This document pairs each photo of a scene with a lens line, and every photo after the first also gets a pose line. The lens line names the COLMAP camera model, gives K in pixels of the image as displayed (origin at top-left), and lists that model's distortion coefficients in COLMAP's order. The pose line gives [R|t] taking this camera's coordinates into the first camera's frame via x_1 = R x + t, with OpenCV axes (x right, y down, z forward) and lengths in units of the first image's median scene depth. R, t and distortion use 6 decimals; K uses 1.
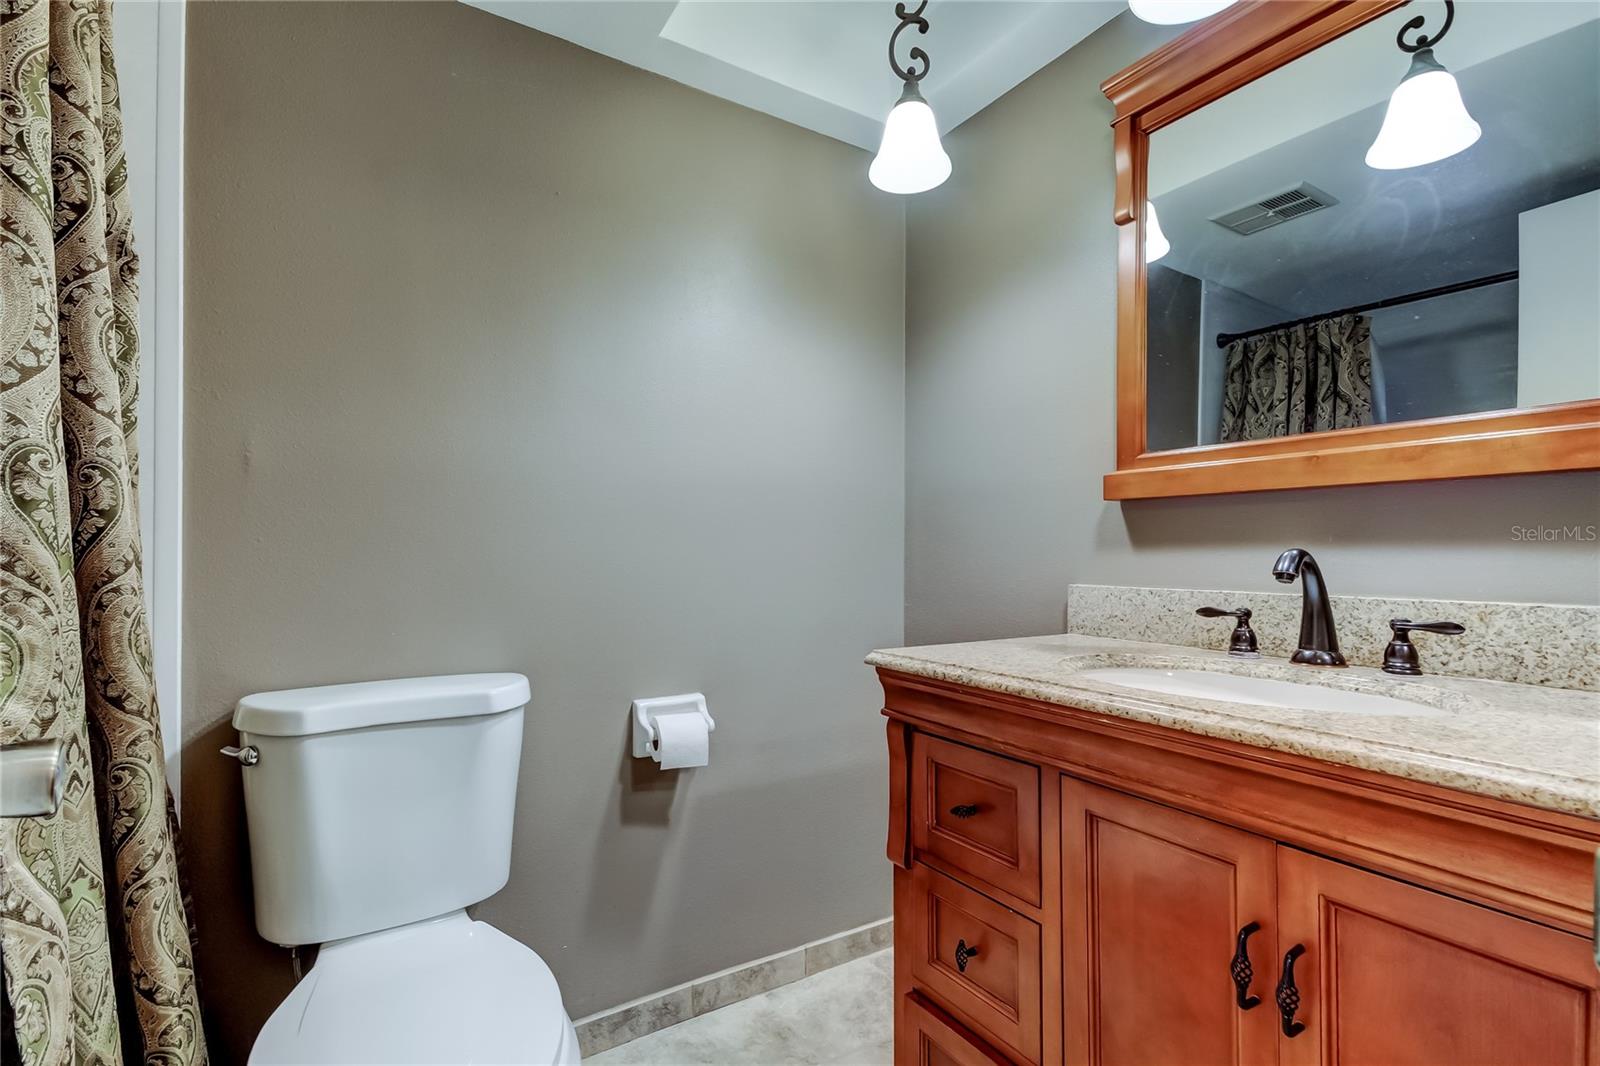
lens RADIAL K [[751.7, 0, 804.3], [0, 751.7, 546.9], [0, 0, 1]] dist [0.005057, 0.000617]
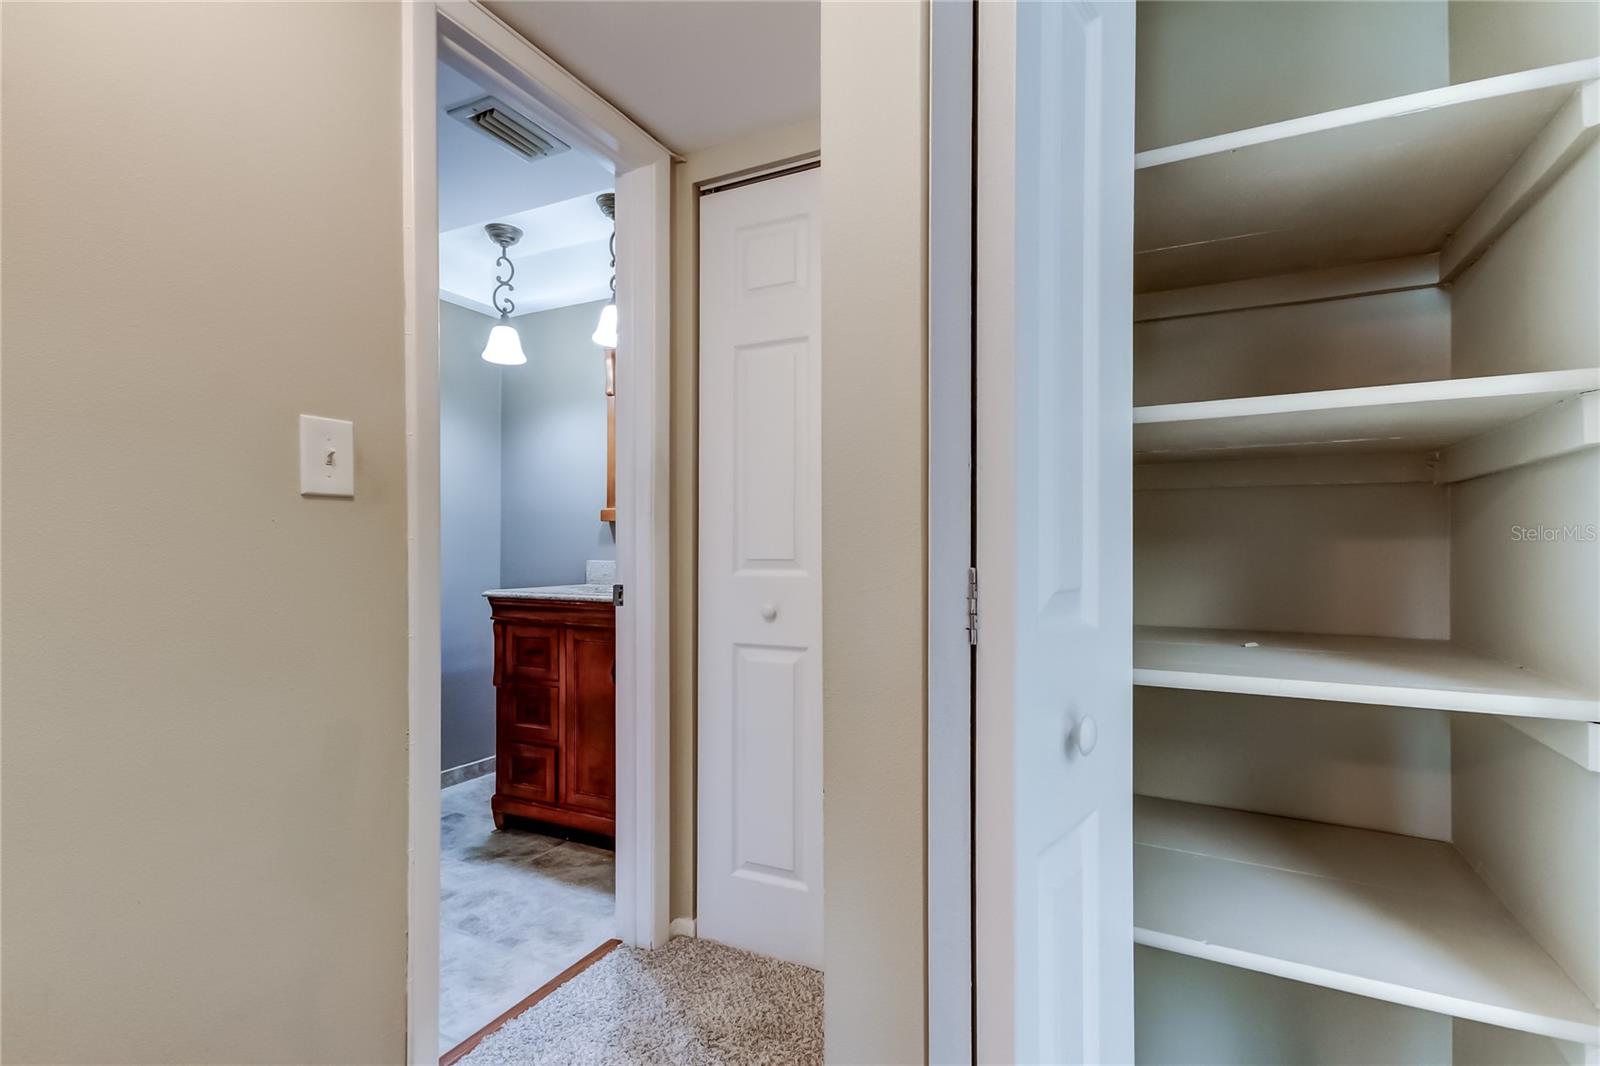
lens RADIAL K [[751.7, 0, 804.3], [0, 751.7, 546.9], [0, 0, 1]] dist [0.005057, 0.000617]
pose [[0.871508, -0.000986, 0.490380, -0.170953], [0.005981, 0.999945, -0.008618, 0.036650], [-0.490344, 0.010443, 0.871466, -1.318443]]
